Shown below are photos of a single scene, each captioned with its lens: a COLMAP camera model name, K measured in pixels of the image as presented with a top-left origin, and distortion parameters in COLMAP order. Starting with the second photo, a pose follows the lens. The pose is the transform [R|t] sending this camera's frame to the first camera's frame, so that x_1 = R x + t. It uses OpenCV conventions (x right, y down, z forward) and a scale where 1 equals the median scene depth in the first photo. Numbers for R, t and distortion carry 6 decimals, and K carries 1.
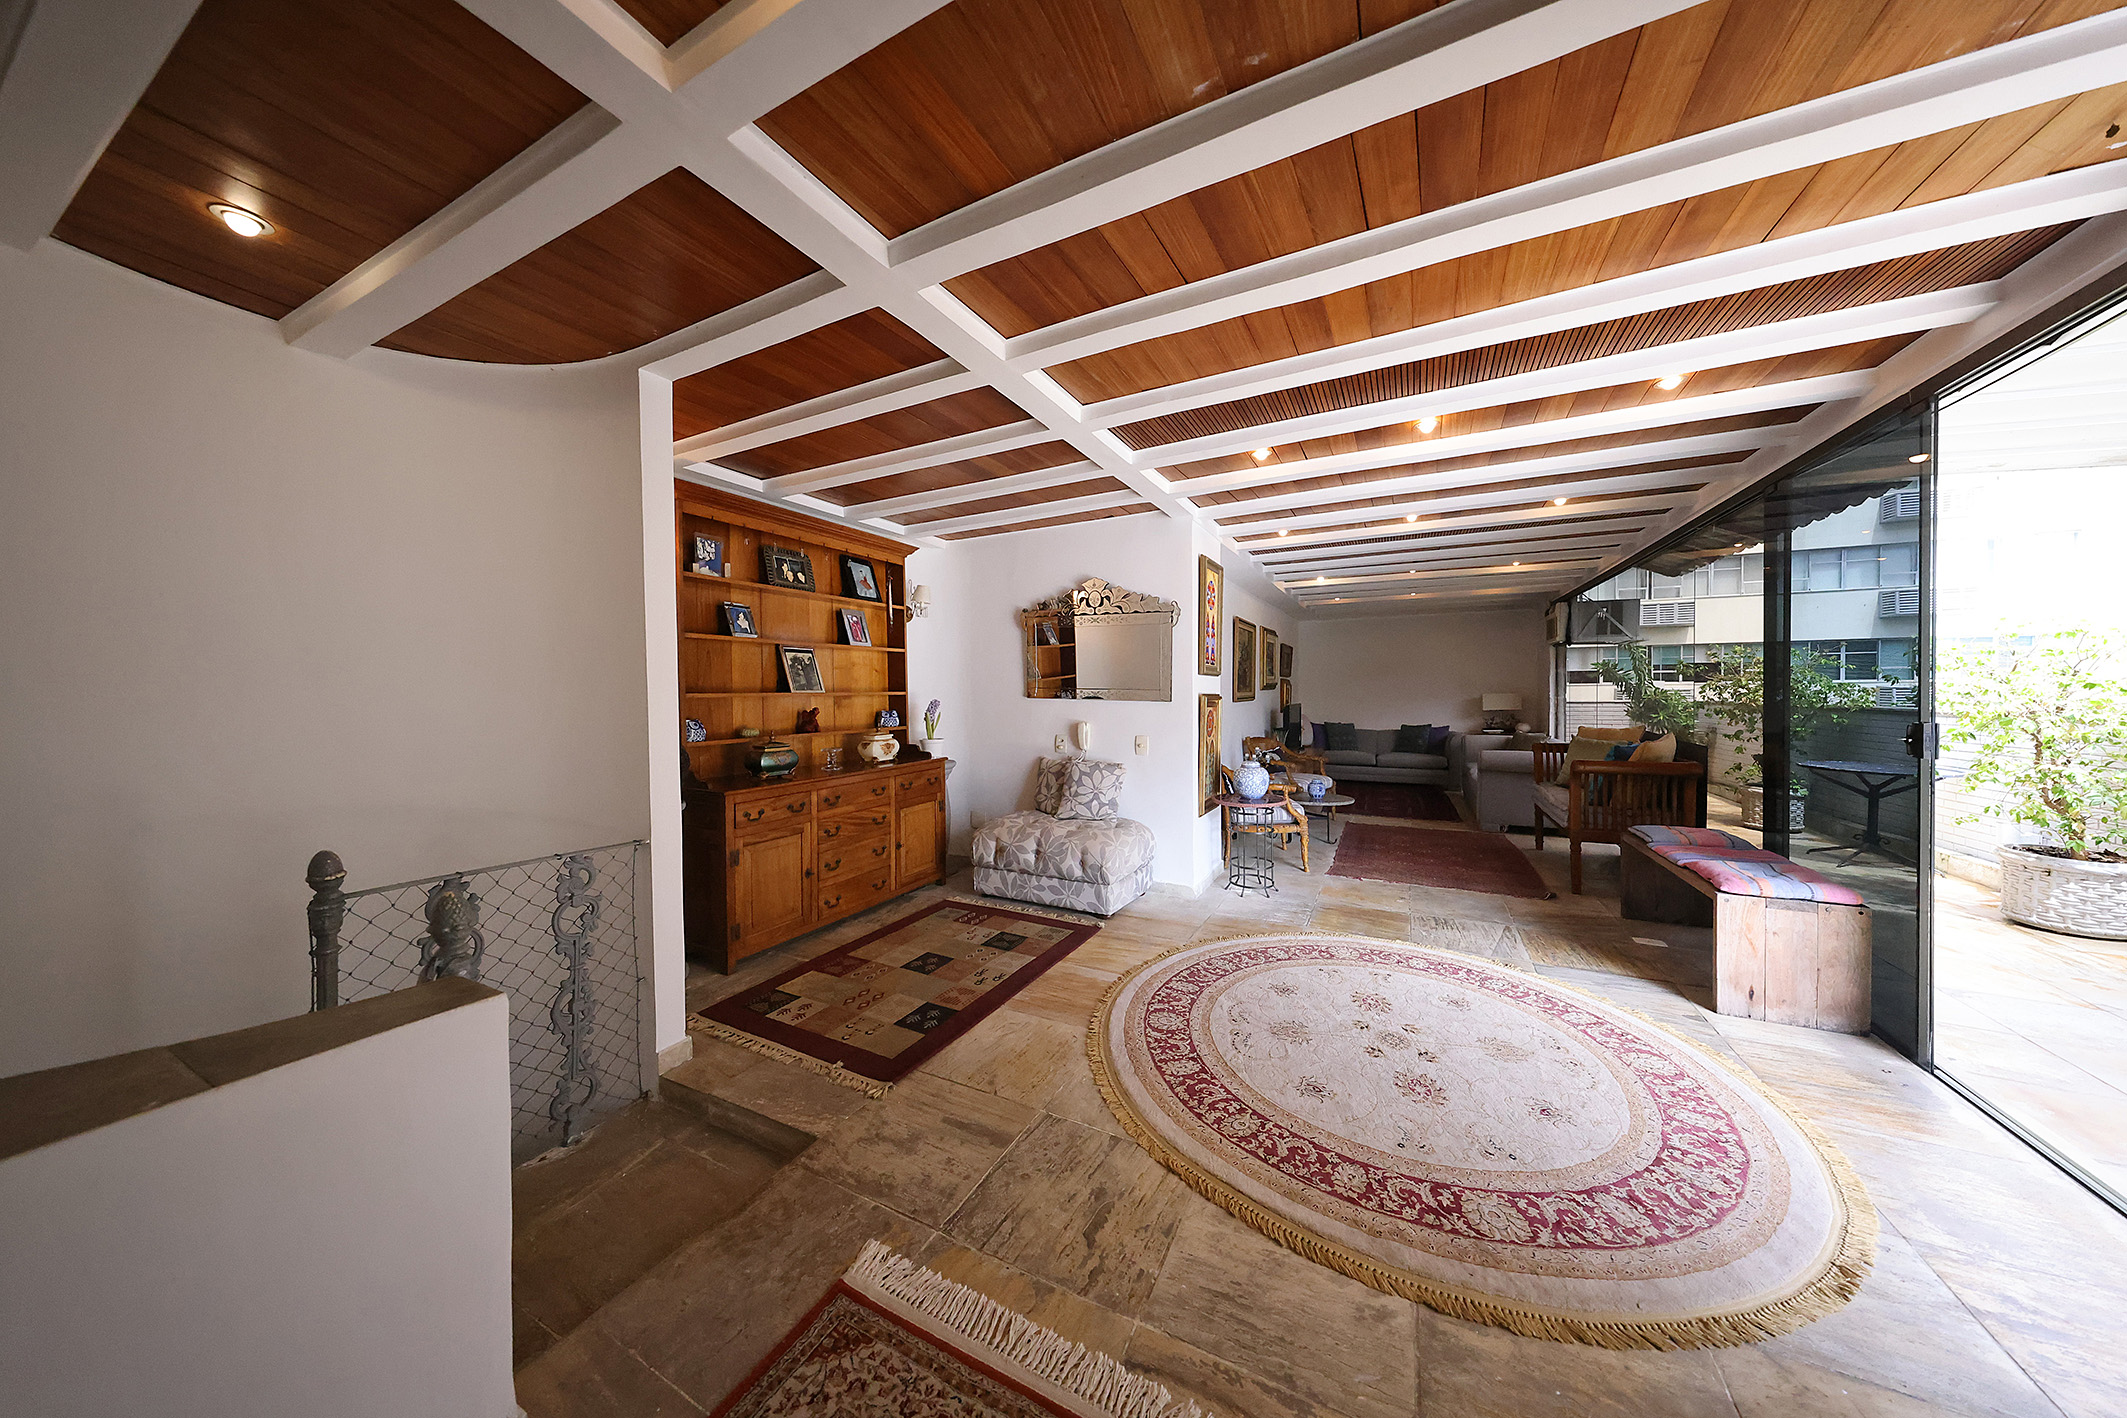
lens RADIAL K [[676.7, 0, 1061.8], [0, 676.7, 707.2], [0, 0, 1]] dist [0.000743, 0.000054]
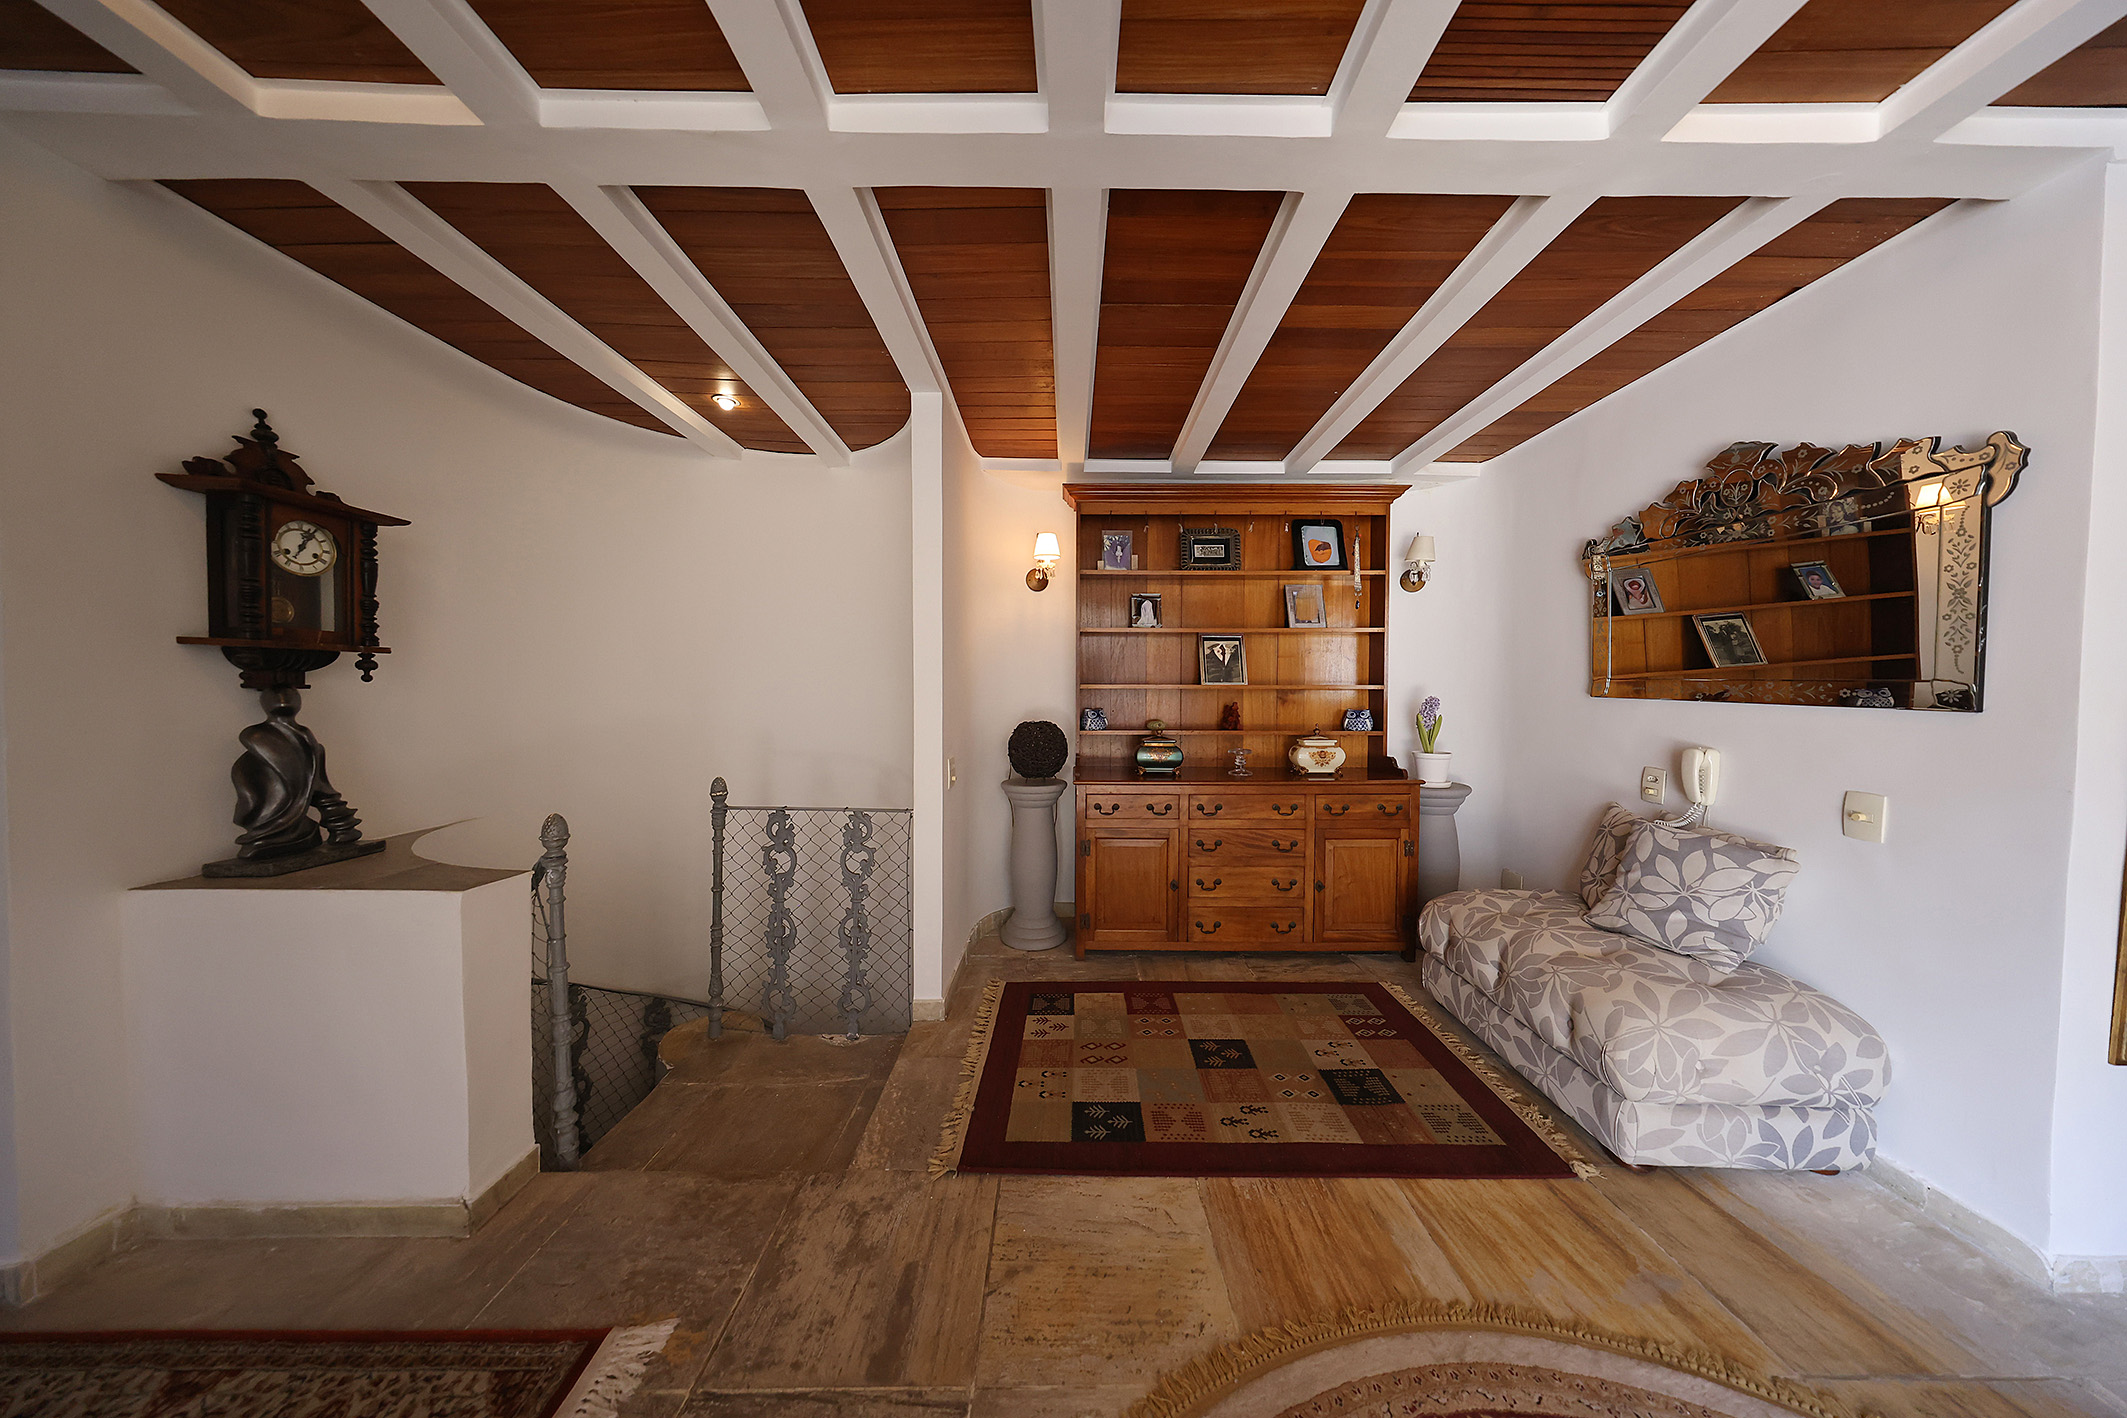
lens RADIAL K [[619.9, 0, 1063.5], [0, 619.9, 709.0], [0, 0, 1]] dist [-0.000008, 0.000029]
pose [[0.462141, 0.036351, -0.886061, 0.249132], [-0.028221, 0.999256, 0.026276, -0.005384], [0.886357, 0.012862, 0.462823, 0.438735]]
